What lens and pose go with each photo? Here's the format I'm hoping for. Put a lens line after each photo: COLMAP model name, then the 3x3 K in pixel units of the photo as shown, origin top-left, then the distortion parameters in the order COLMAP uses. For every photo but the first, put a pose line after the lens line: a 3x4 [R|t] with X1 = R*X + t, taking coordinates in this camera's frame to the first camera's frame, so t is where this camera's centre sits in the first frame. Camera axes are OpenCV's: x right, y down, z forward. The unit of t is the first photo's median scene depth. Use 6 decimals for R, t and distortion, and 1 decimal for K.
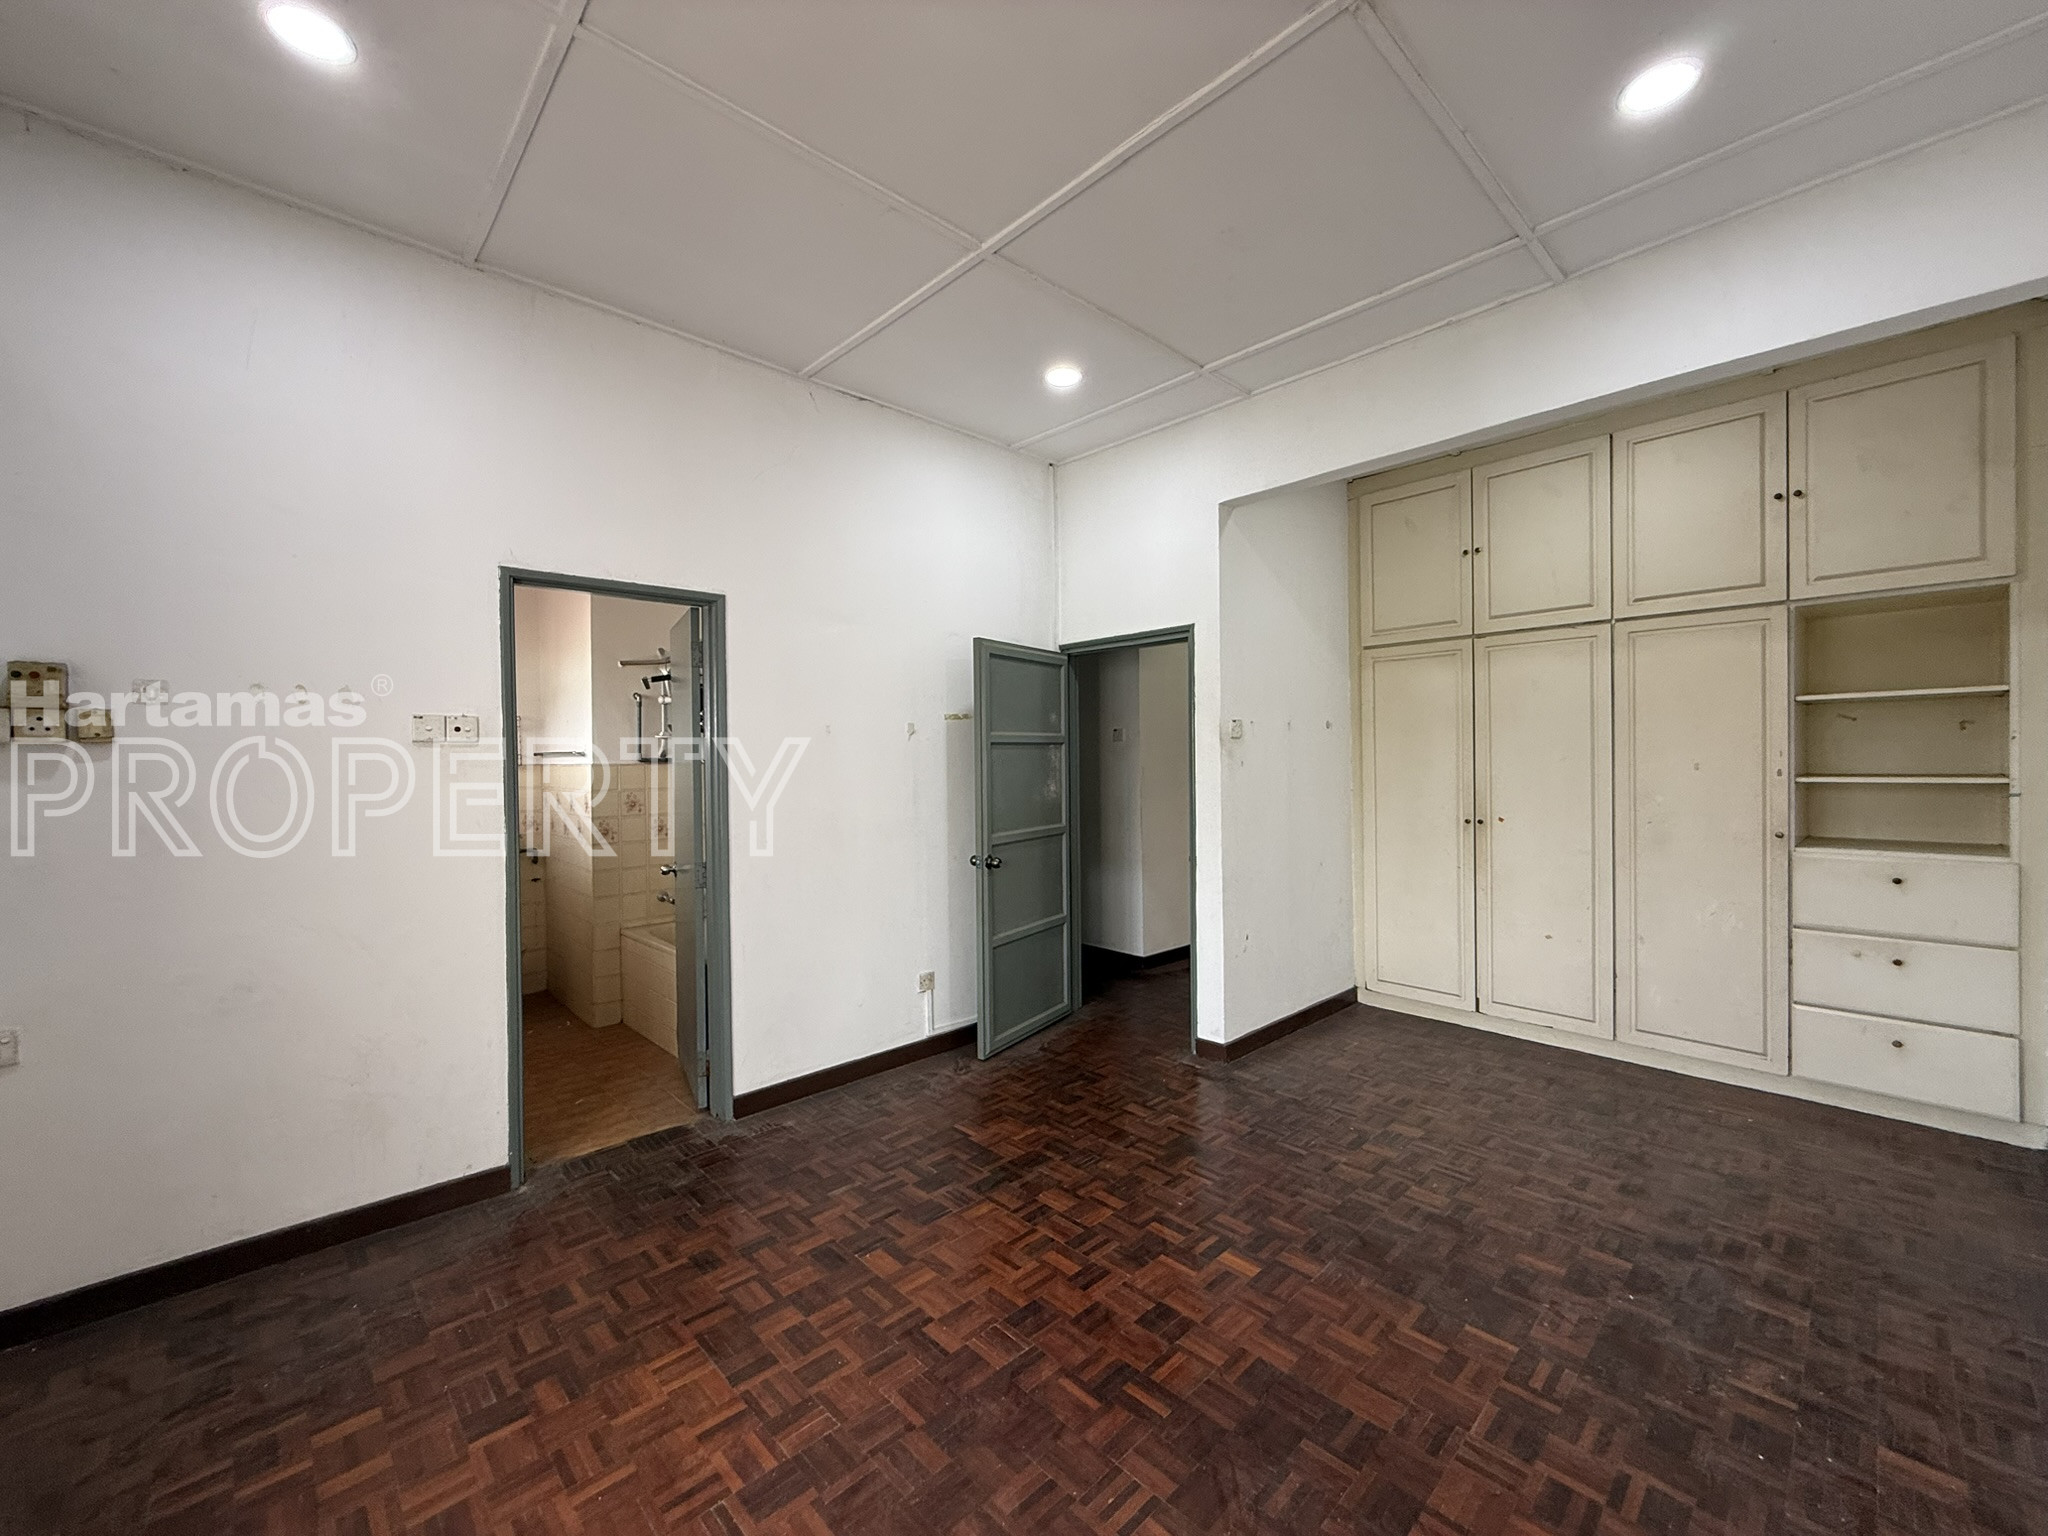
lens RADIAL K [[819.8, 0, 1014.2], [0, 819.8, 762.5], [0, 0, 1]] dist [-0.000815, 0.000929]
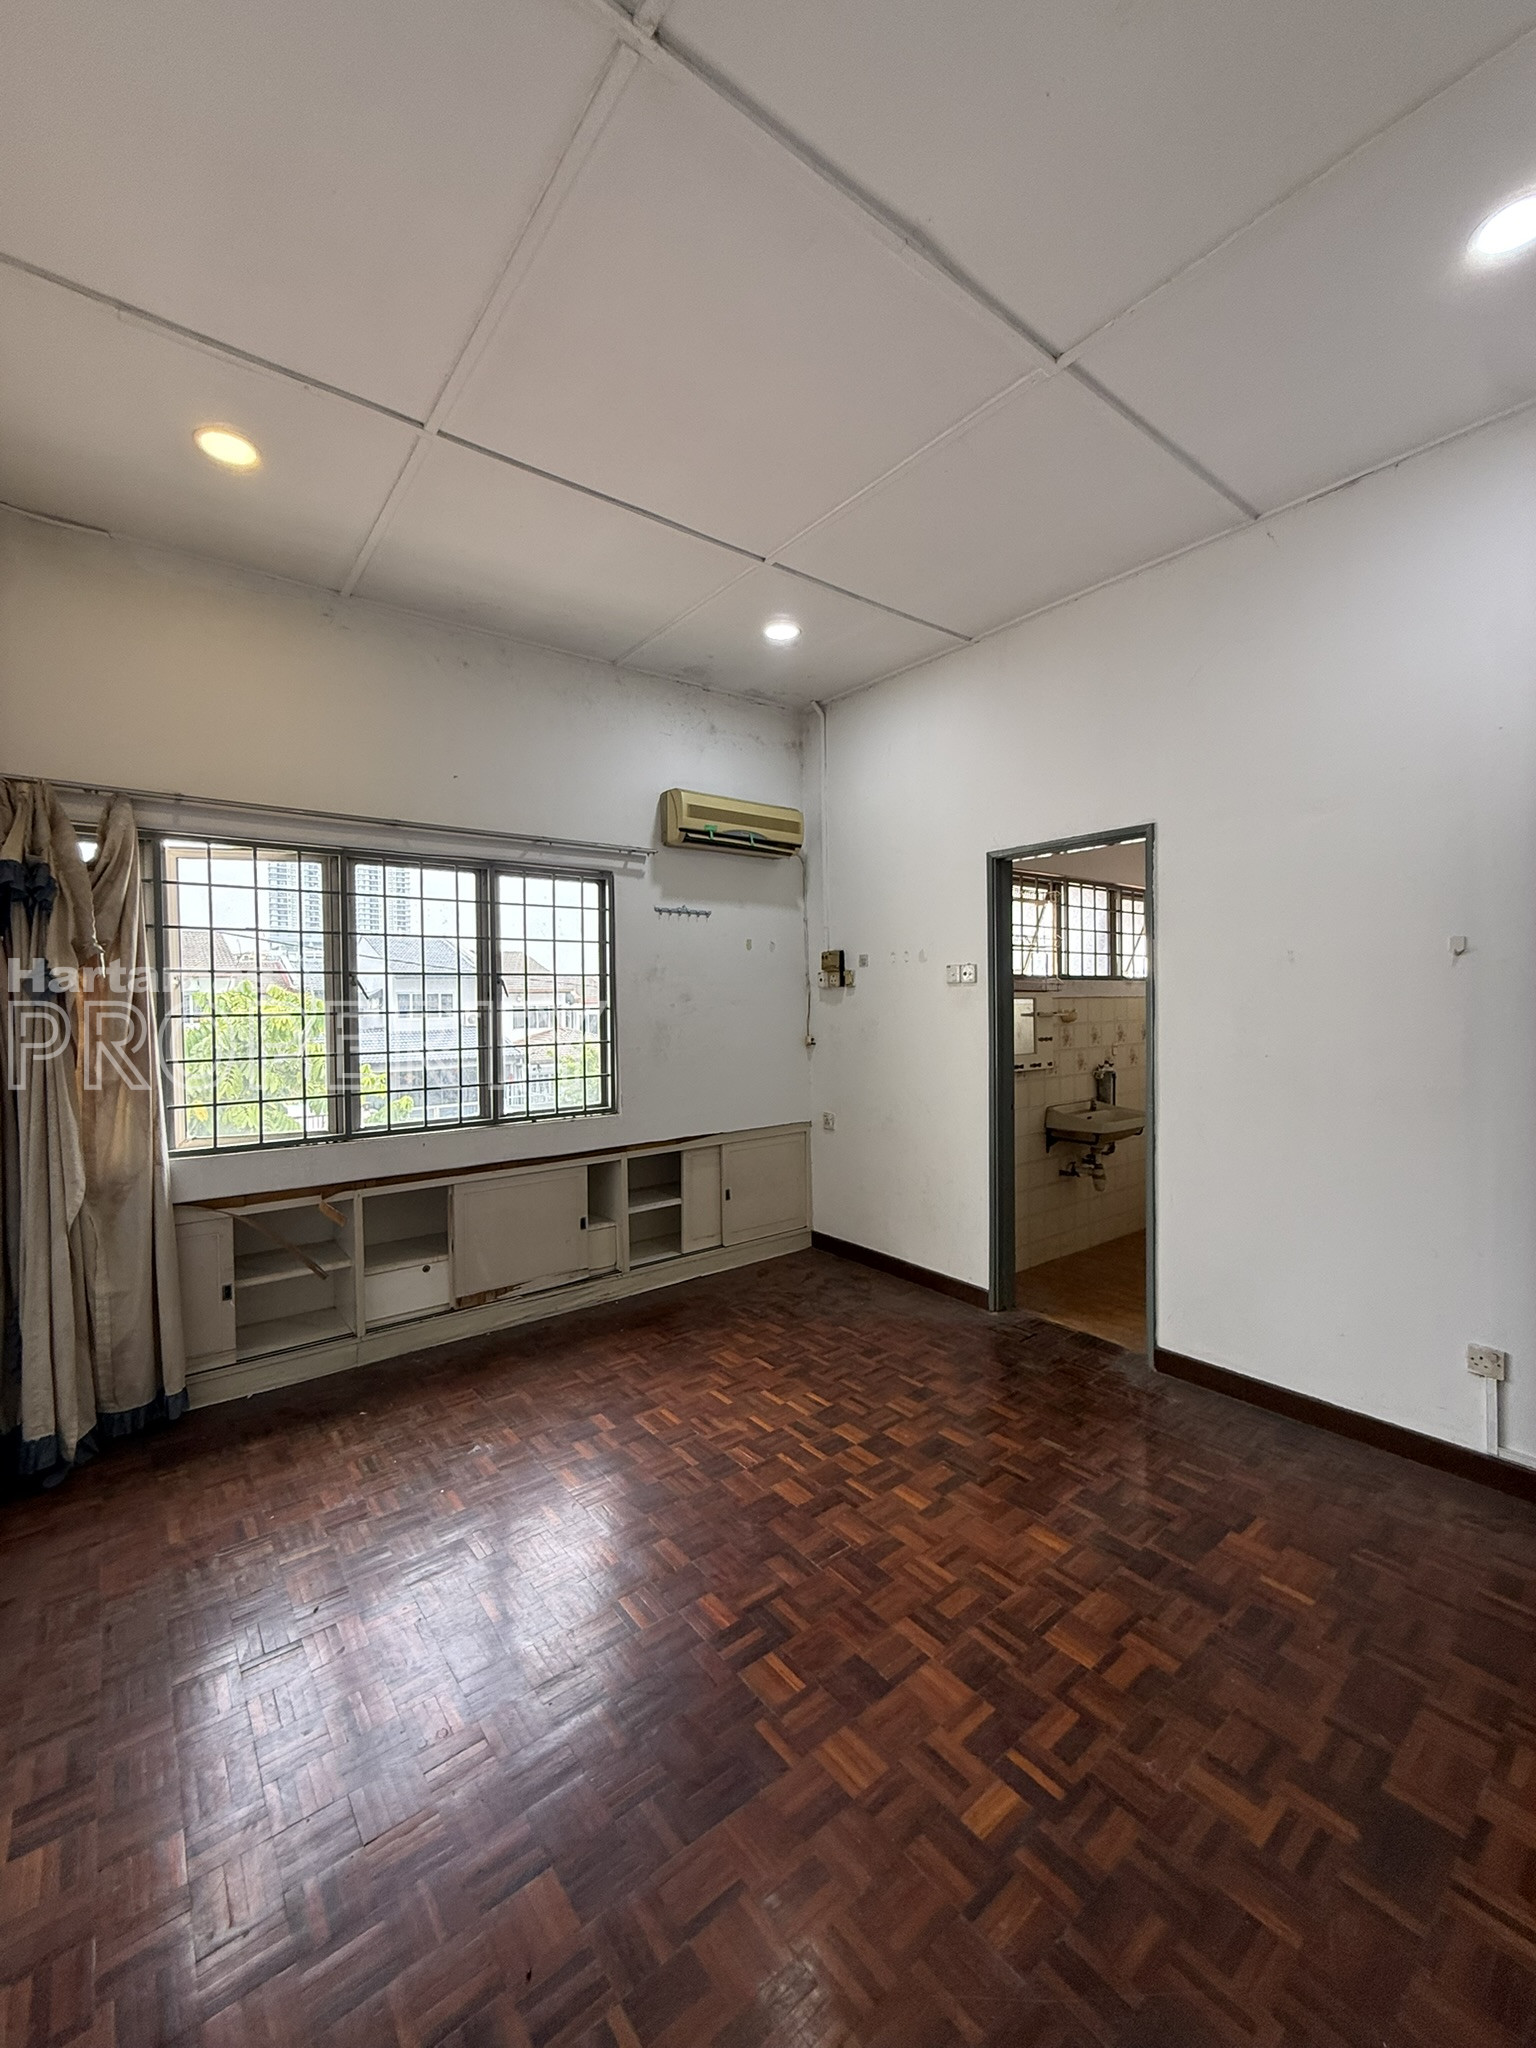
lens RADIAL K [[819.8, 0, 775.8], [0, 819.8, 1015.9], [0, 0, 1]] dist [-0.000815, 0.000929]
pose [[-0.079048, 0.032379, -0.996345, 0.761414], [0.005745, 0.999471, 0.032024, -0.015333], [0.996854, -0.003193, -0.079192, 0.755081]]
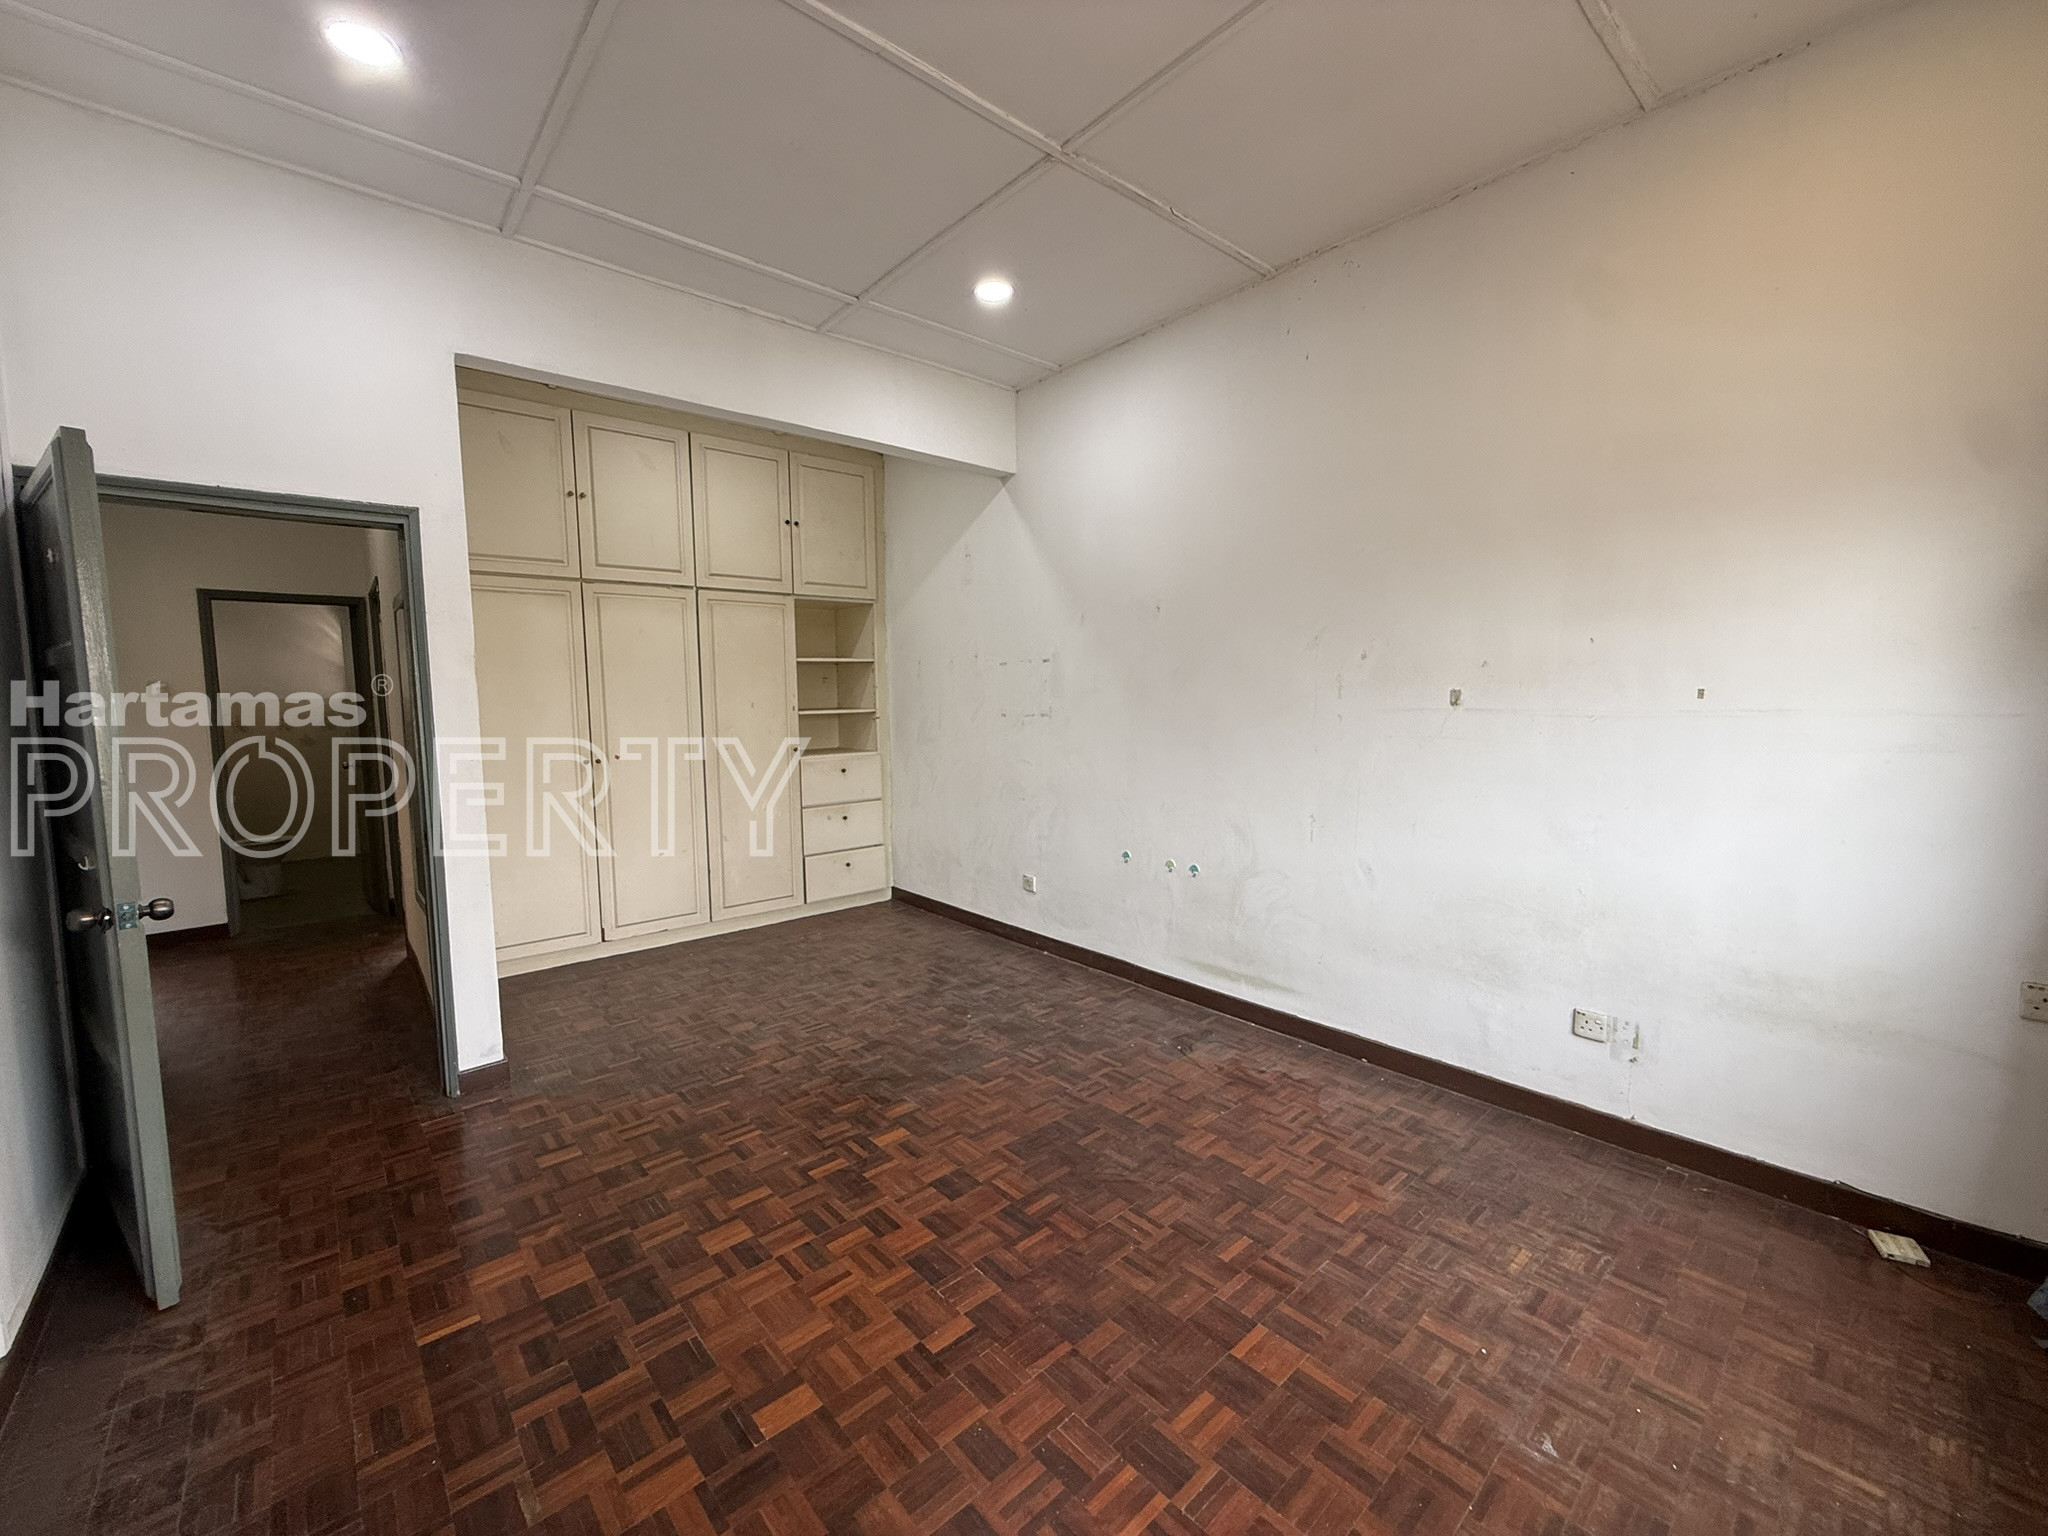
lens RADIAL K [[819.8, 0, 1014.4], [0, 819.8, 763.3], [0, 0, 1]] dist [-0.000815, 0.000929]
pose [[0.037941, -0.075451, 0.996427, -0.695150], [0.017714, 0.997040, 0.074822, 0.009285], [-0.999123, 0.014812, 0.039165, 0.660754]]
